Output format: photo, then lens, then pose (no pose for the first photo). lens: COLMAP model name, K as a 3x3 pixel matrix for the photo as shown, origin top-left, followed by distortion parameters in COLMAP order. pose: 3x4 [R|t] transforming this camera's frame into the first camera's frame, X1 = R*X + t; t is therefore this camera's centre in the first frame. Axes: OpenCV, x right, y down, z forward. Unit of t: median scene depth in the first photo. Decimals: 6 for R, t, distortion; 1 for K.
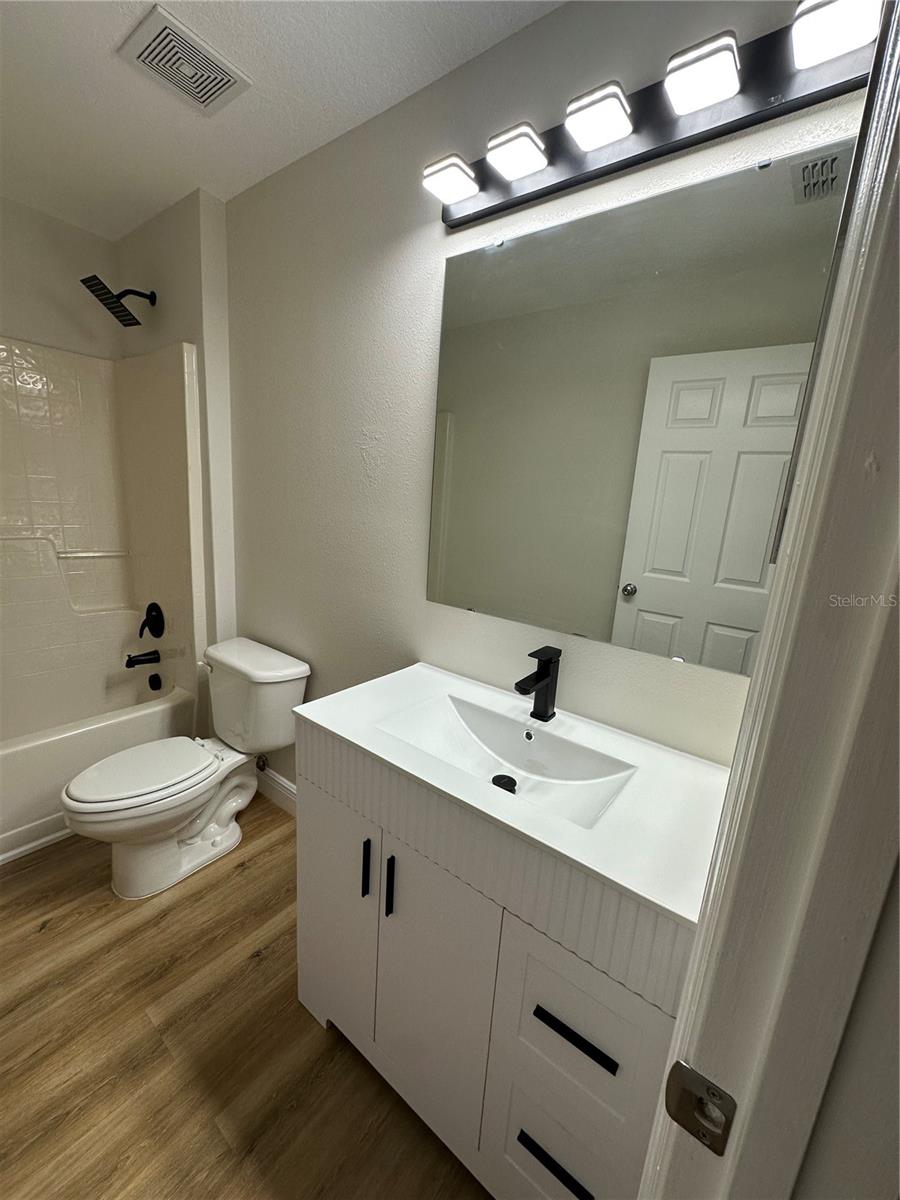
lens RADIAL K [[482.2, 0, 450.8], [0, 482.2, 597.5], [0, 0, 1]] dist [-0.000864, -0.000046]
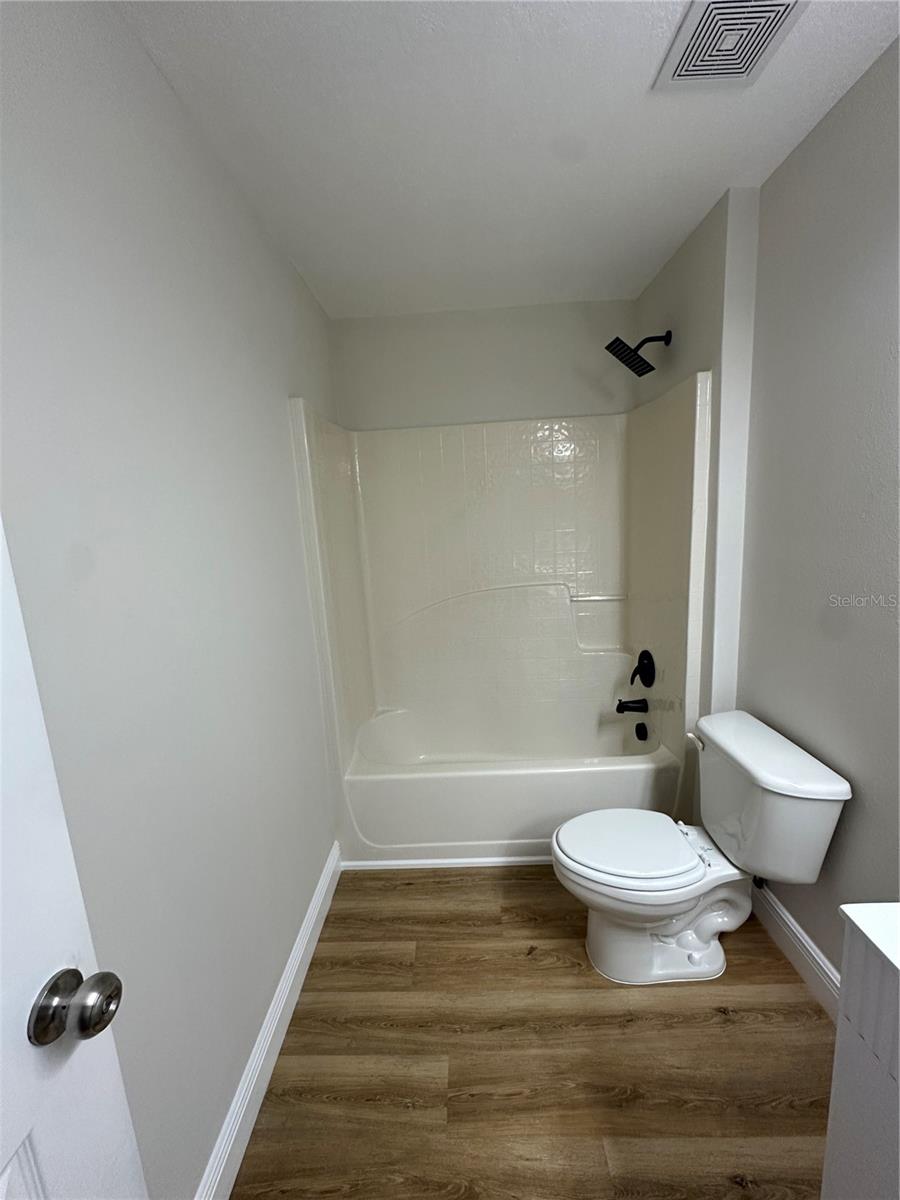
lens RADIAL K [[482.2, 0, 449.2], [0, 482.2, 598.3], [0, 0, 1]] dist [-0.000864, -0.000046]
pose [[0.585083, 0.040362, -0.809968, -0.088704], [-0.075216, 0.997156, -0.004643, -0.077965], [0.807478, 0.063639, 0.586455, 0.138084]]
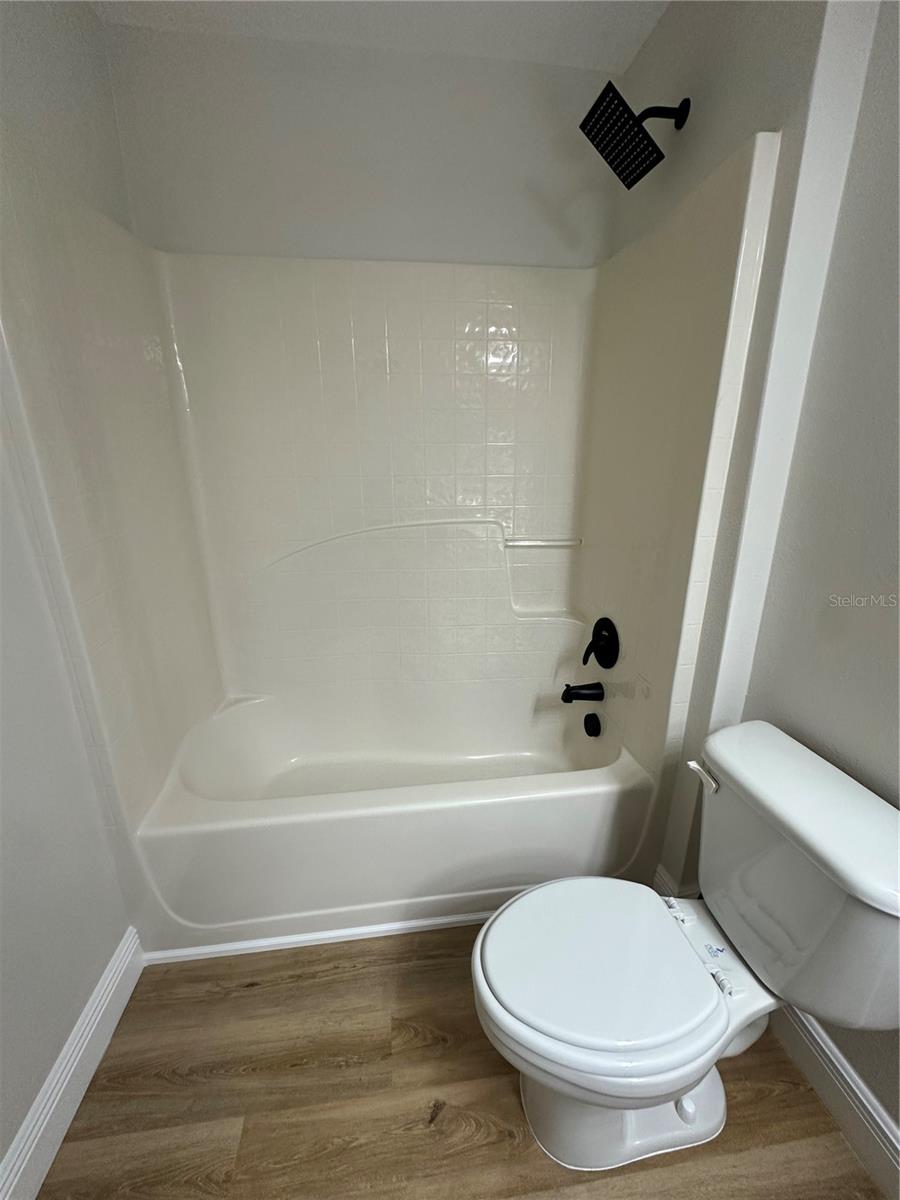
lens RADIAL K [[482.2, 0, 446.9], [0, 482.2, 598.8], [0, 0, 1]] dist [-0.000864, -0.000046]
pose [[0.703887, 0.137783, -0.696821, -0.390778], [-0.096626, 0.990461, 0.098238, -0.082212], [0.703709, -0.001817, 0.710485, 0.451345]]
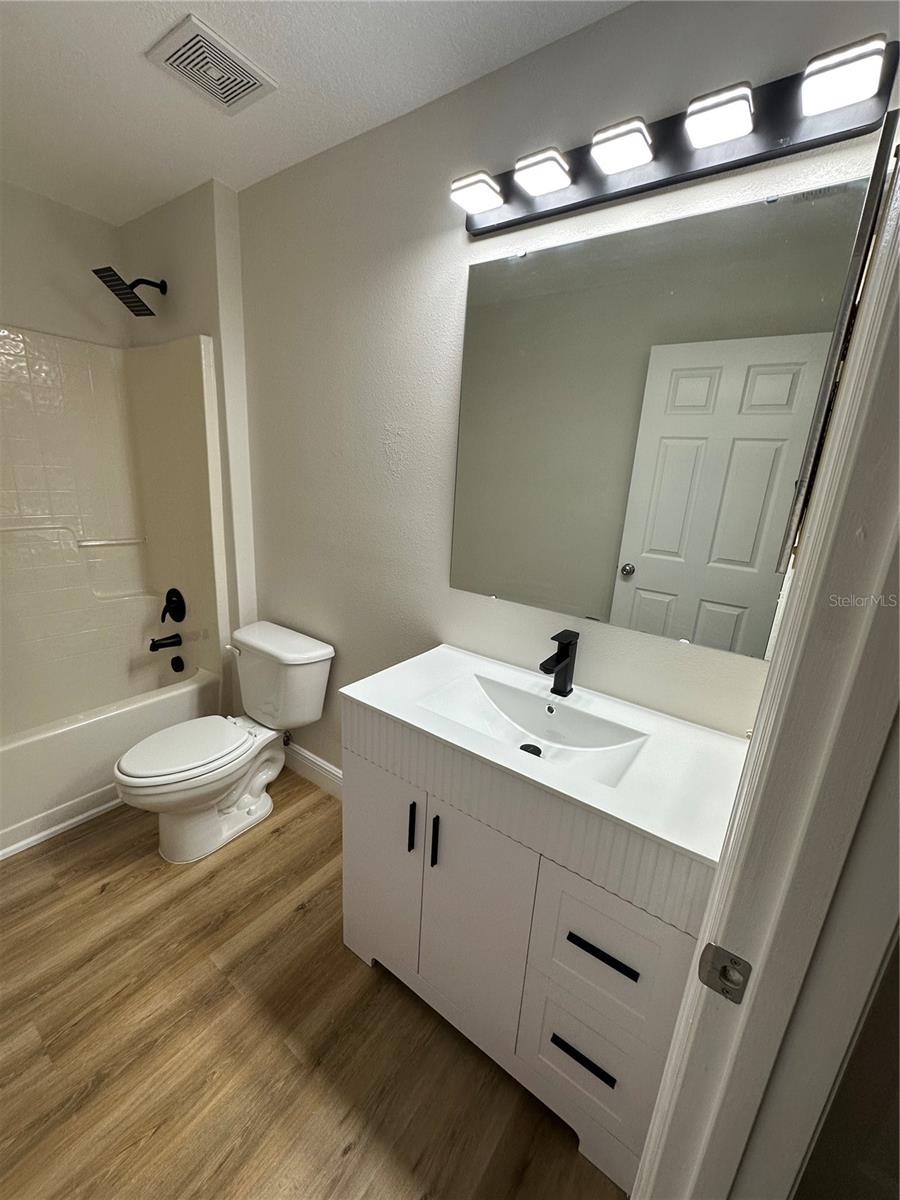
lens RADIAL K [[482.2, 0, 450.9], [0, 482.2, 597.7], [0, 0, 1]] dist [-0.000864, -0.000046]
pose [[0.999582, -0.014252, 0.025135, -0.061610], [0.012834, 0.998365, 0.055695, -0.025385], [-0.025888, -0.055349, 0.998131, -0.065963]]
